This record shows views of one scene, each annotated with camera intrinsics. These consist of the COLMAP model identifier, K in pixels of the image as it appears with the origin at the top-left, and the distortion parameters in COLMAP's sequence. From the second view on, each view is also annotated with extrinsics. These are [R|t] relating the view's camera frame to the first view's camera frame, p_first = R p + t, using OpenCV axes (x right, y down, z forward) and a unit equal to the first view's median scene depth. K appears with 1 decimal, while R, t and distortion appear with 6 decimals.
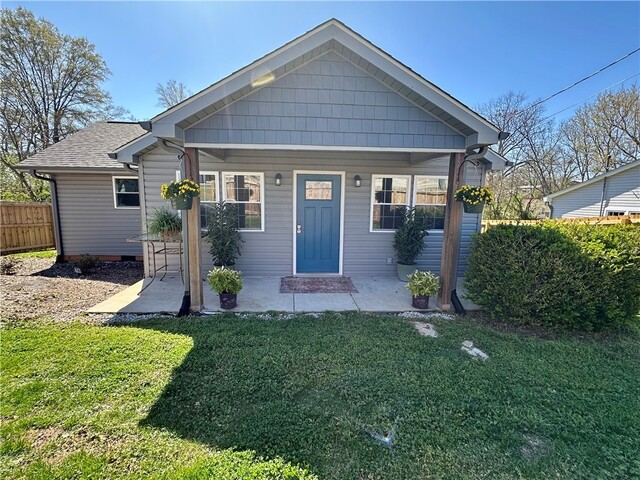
lens RADIAL K [[299.1, 0, 319.0], [0, 299.1, 239.0], [0, 0, 1]] dist [-0.004173, -0.000412]
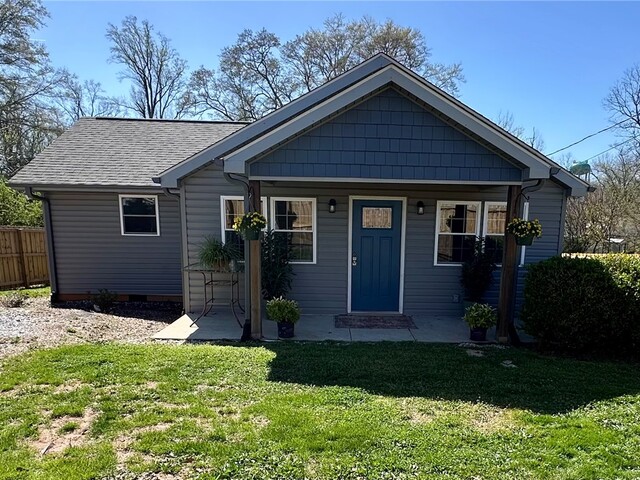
lens RADIAL K [[255.8, 0, 374.2], [0, 255.8, 277.8], [0, 0, 1]] dist [-0.003299, 0.000063]
pose [[0.999928, 0.008990, -0.007982, -0.001581], [-0.008638, 0.999031, 0.043151, -0.017017], [0.008363, -0.043079, 0.999037, 0.221956]]
